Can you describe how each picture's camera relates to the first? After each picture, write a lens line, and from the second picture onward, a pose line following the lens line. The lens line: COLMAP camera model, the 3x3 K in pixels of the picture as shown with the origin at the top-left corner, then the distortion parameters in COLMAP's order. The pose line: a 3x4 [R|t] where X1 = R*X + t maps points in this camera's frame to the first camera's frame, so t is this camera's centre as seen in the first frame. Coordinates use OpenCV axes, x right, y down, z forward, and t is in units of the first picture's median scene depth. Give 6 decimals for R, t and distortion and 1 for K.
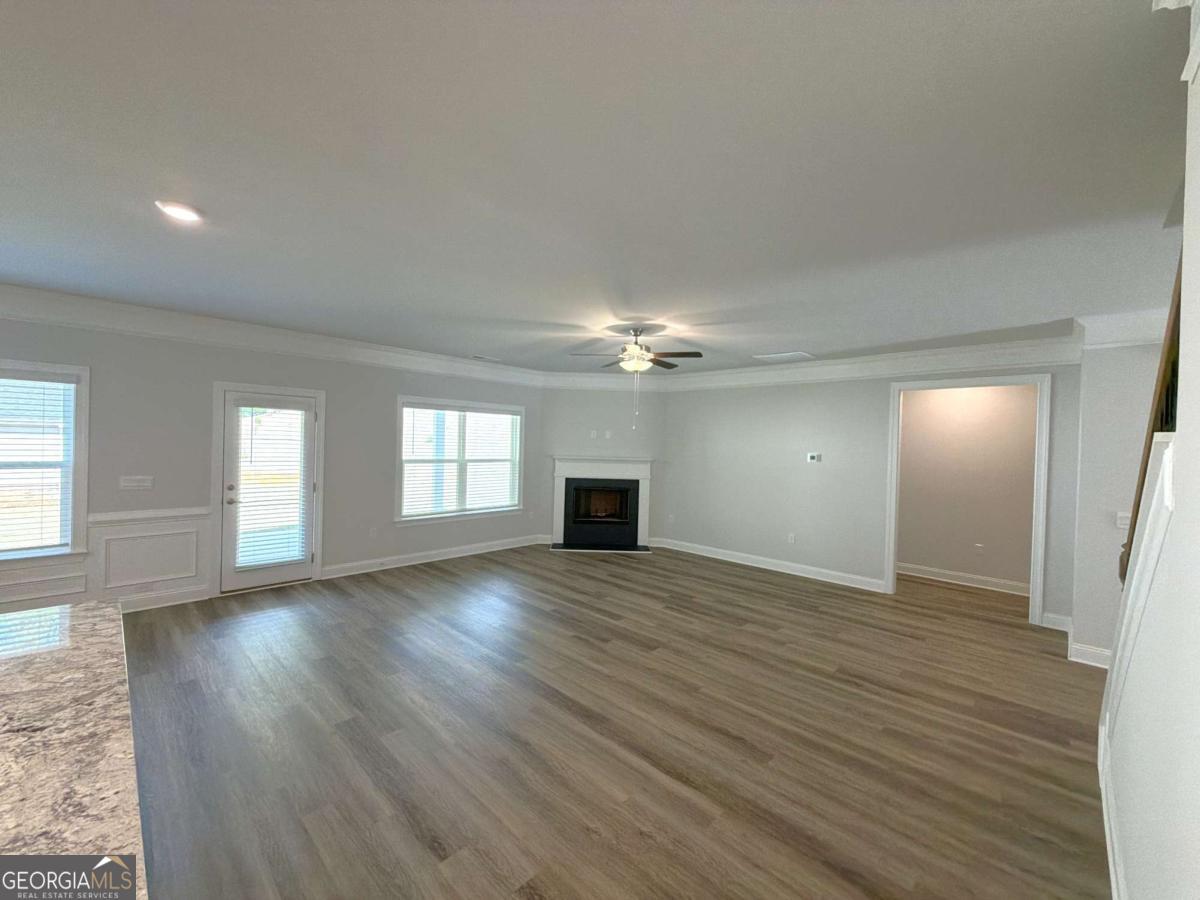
lens RADIAL K [[478.7, 0, 599.8], [0, 478.7, 447.8], [0, 0, 1]] dist [-0.000523, -0.000004]
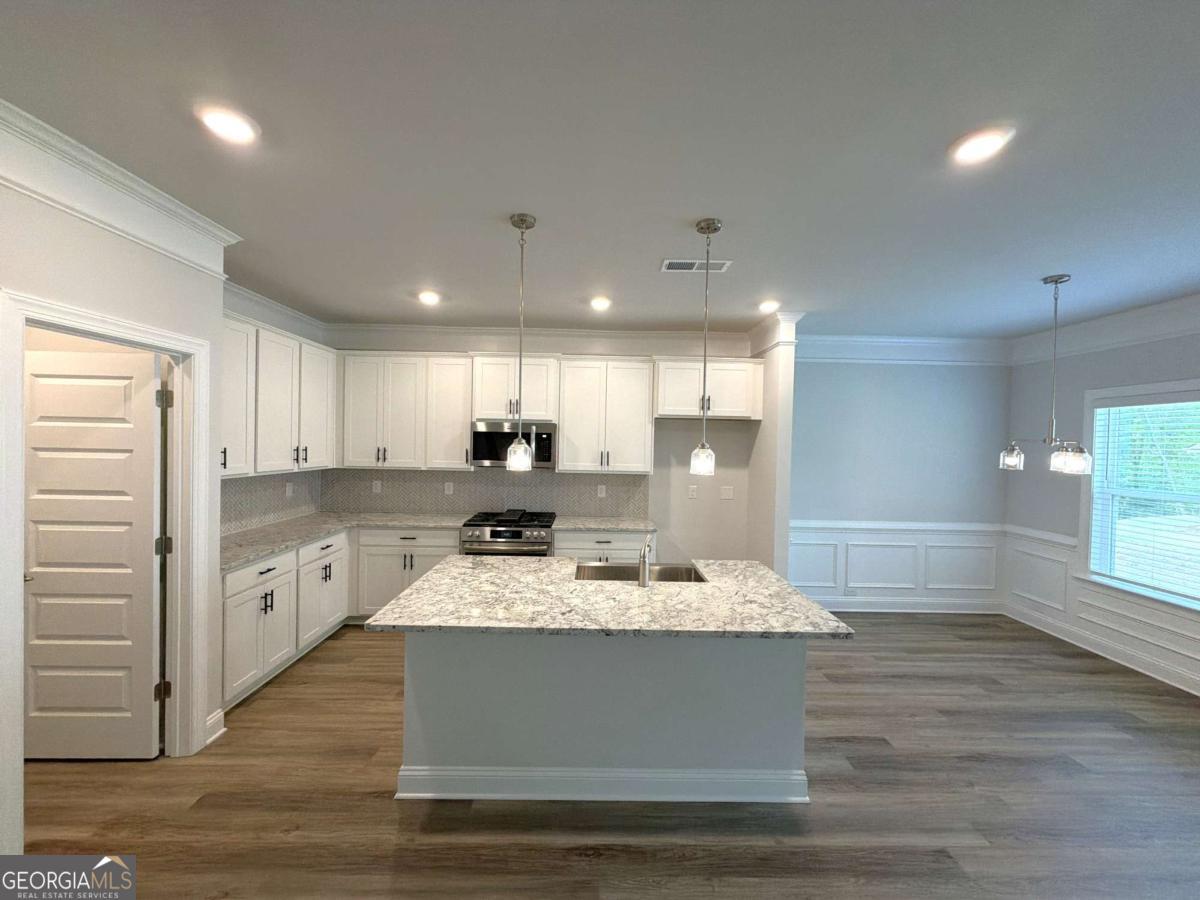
lens RADIAL K [[478.7, 0, 599.8], [0, 478.7, 447.8], [0, 0, 1]] dist [-0.000523, -0.000004]
pose [[-0.706702, -0.029593, -0.706892, 0.006103], [-0.044988, 0.998983, 0.003155, -0.011245], [0.706079, 0.034031, -0.707315, 0.545768]]
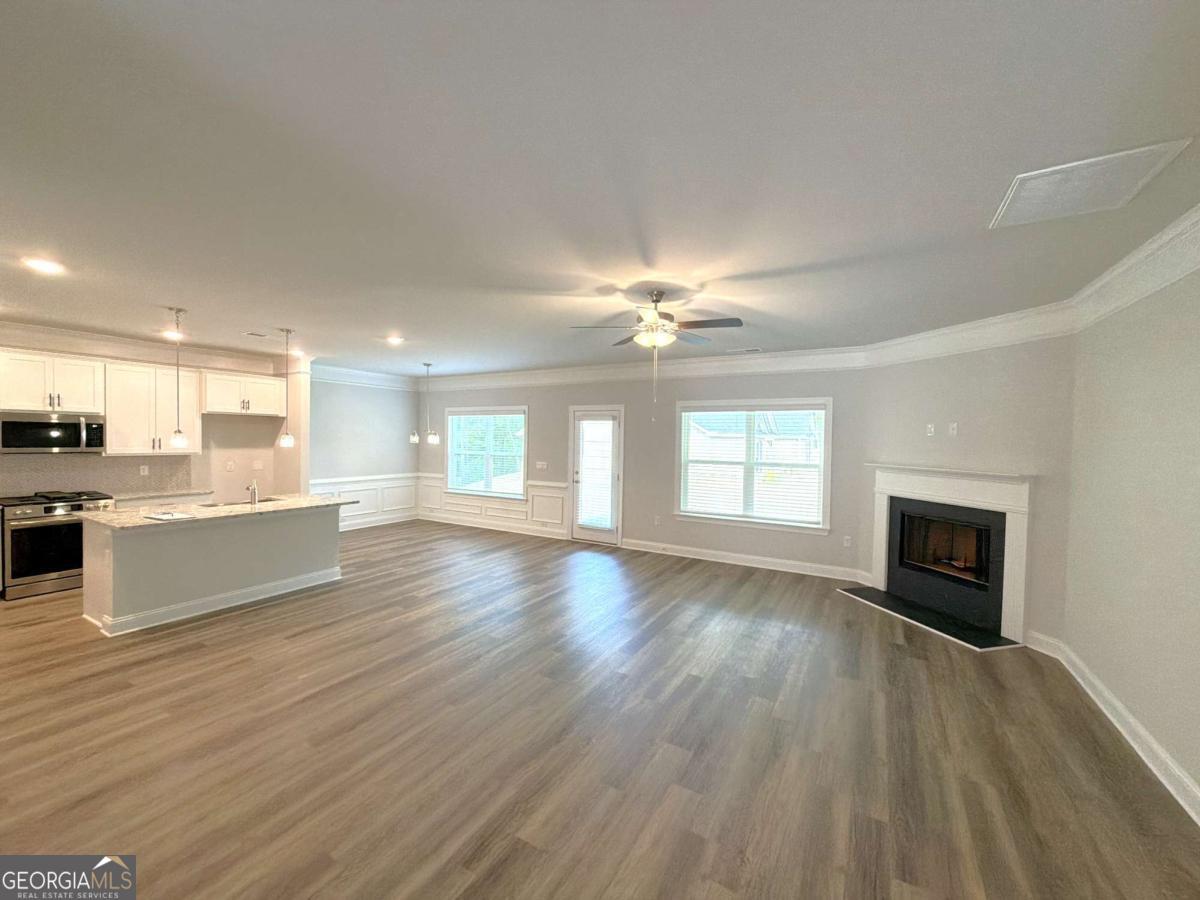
lens RADIAL K [[478.7, 0, 599.8], [0, 478.7, 447.8], [0, 0, 1]] dist [-0.000523, -0.000004]
pose [[0.244509, -0.001289, -0.969646, 0.759037], [-0.017229, 0.999835, -0.005674, 0.009679], [0.969494, 0.018094, 0.244447, 0.679814]]
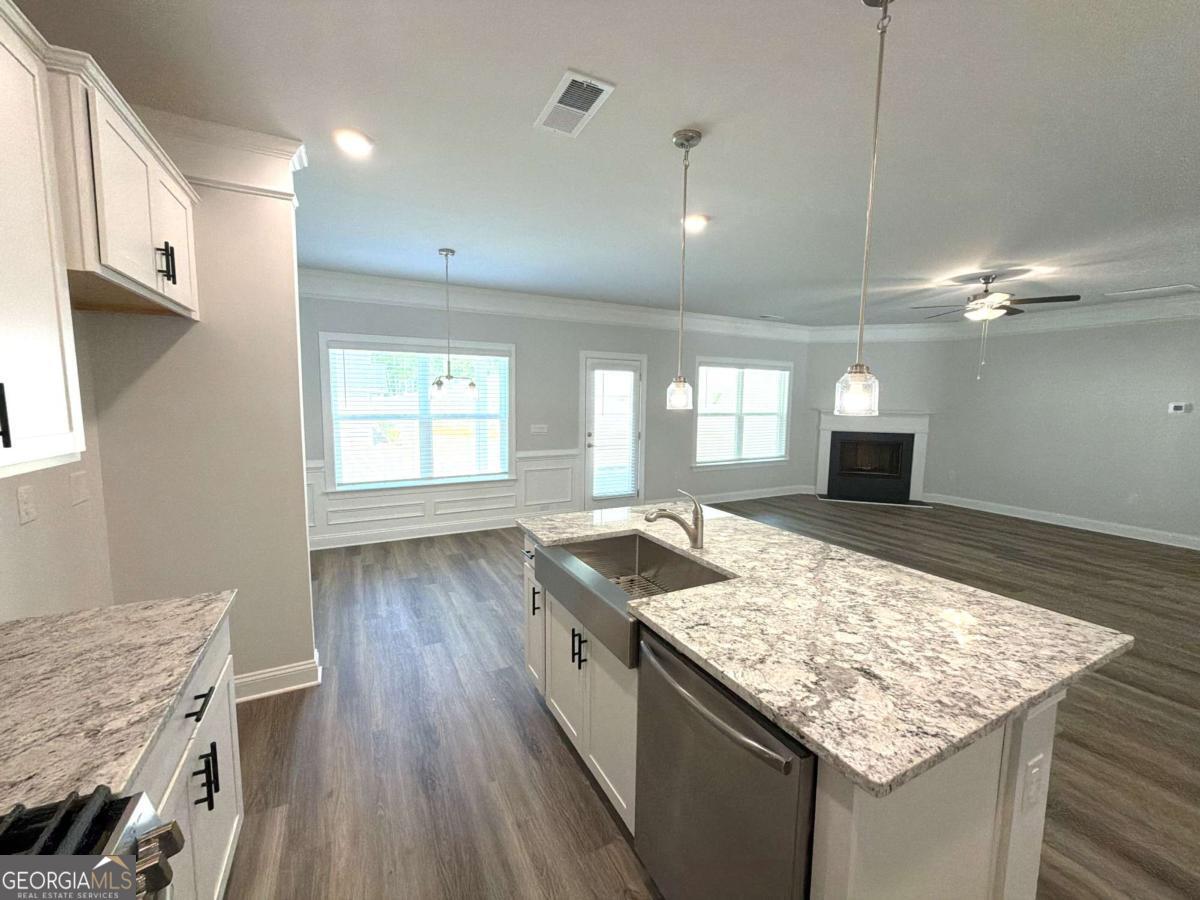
lens RADIAL K [[478.7, 0, 599.8], [0, 478.7, 447.8], [0, 0, 1]] dist [-0.000523, -0.000004]
pose [[0.948050, 0.017876, -0.317618, -0.336601], [0.009915, 0.996275, 0.085667, 0.009186], [0.317966, -0.084366, 0.944341, -0.194771]]
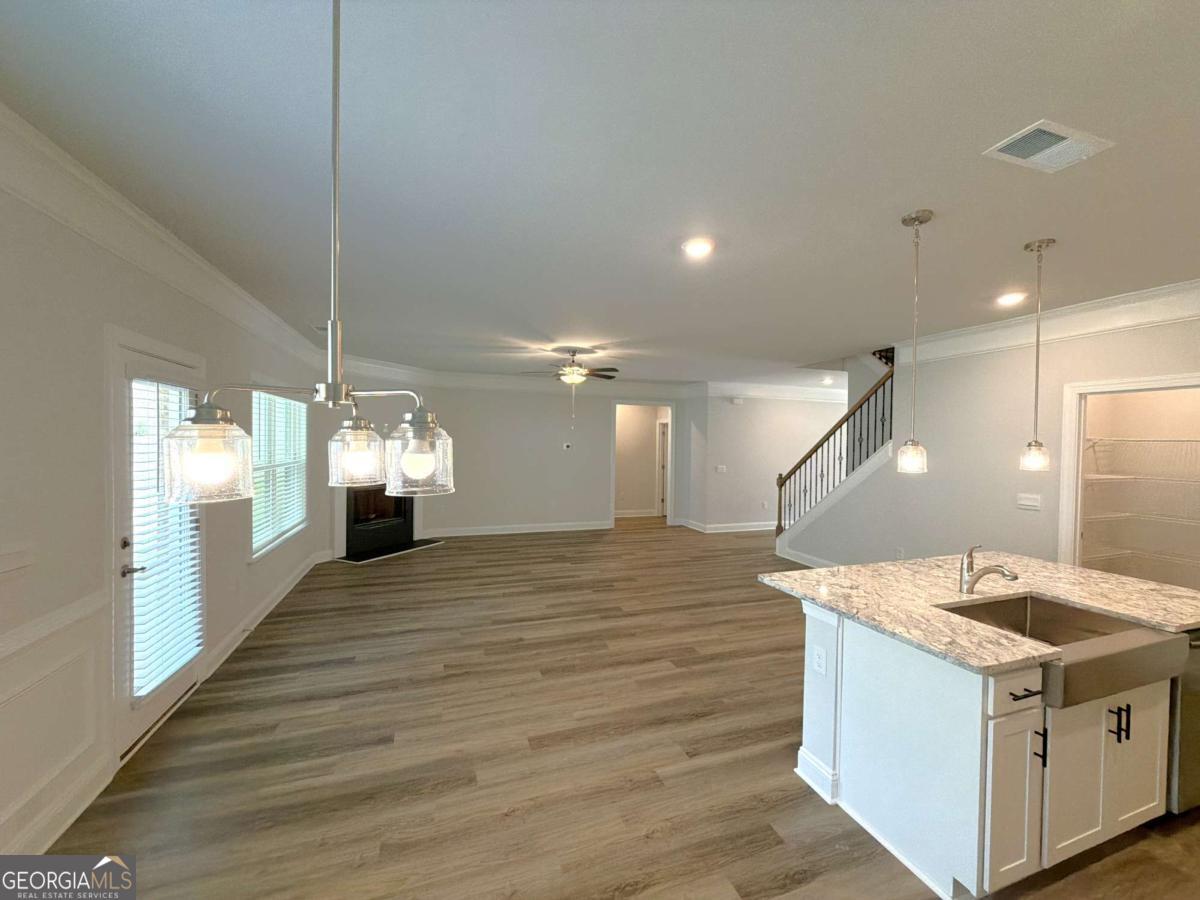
lens RADIAL K [[478.7, 0, 599.8], [0, 478.7, 447.8], [0, 0, 1]] dist [-0.000523, -0.000004]
pose [[0.450732, -0.032260, 0.892076, -0.974597], [0.005650, 0.999430, 0.033288, -0.028092], [-0.892641, -0.009964, 0.450657, 0.338571]]
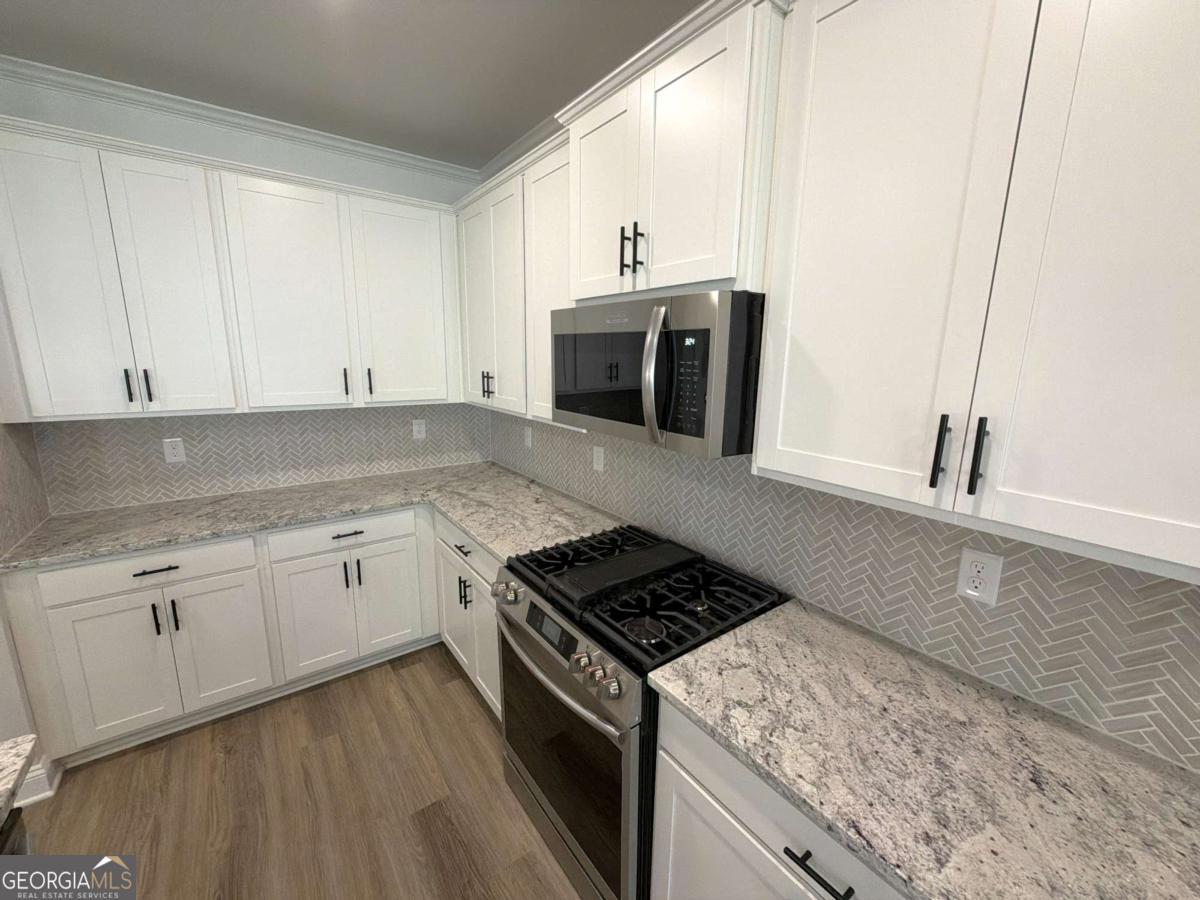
lens RADIAL K [[478.7, 0, 599.8], [0, 478.7, 447.8], [0, 0, 1]] dist [-0.000523, -0.000004]
pose [[-0.984848, -0.067913, 0.159567, -0.540000], [-0.033376, 0.977156, 0.209884, -0.021812], [-0.170175, 0.201378, -0.964618, 0.102505]]
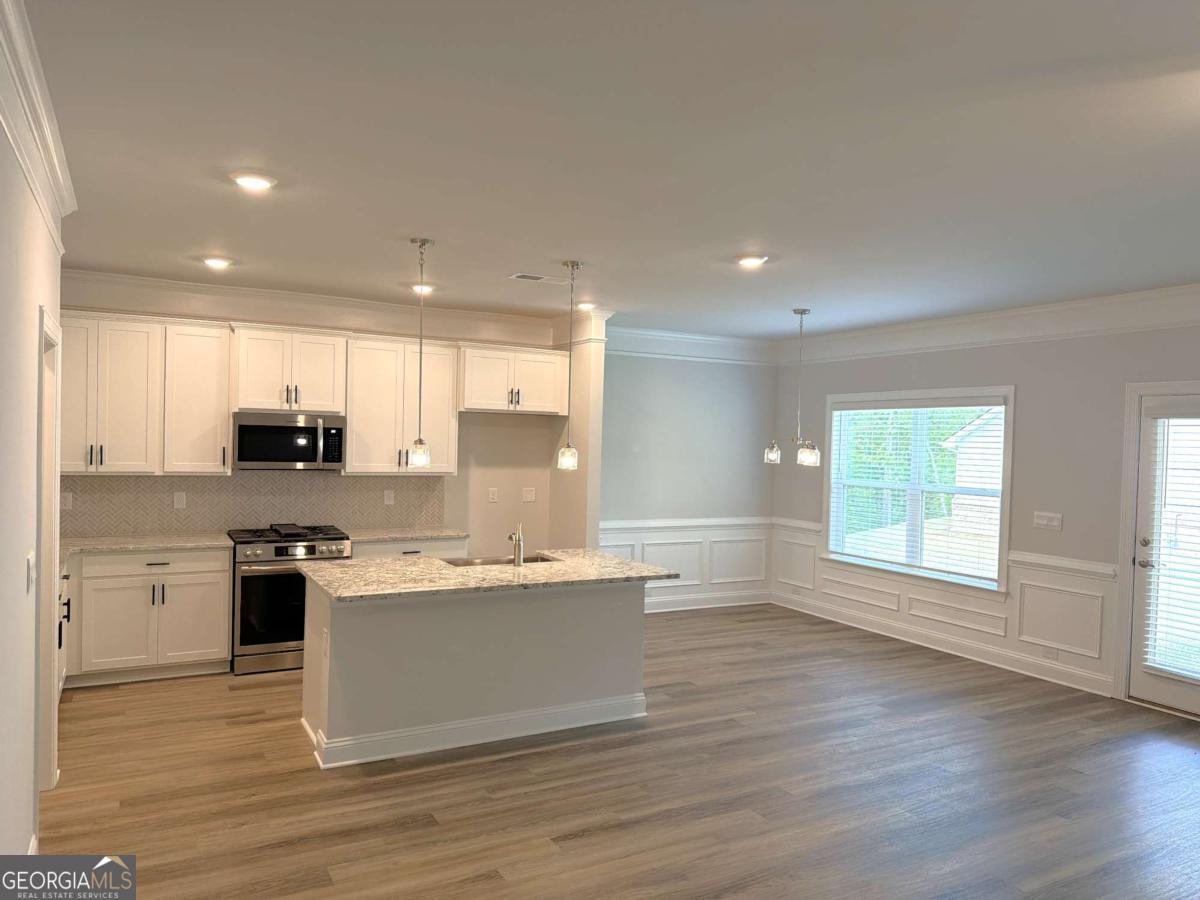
lens RADIAL K [[834.7, 0, 596.8], [0, 834.7, 460.4], [0, 0, 1]] dist [0.036646, -0.002219]
pose [[-0.297583, -0.009042, -0.954653, 0.553052], [-0.041222, 0.999144, 0.003386, -0.002183], [0.953806, 0.040360, -0.297701, 0.614386]]
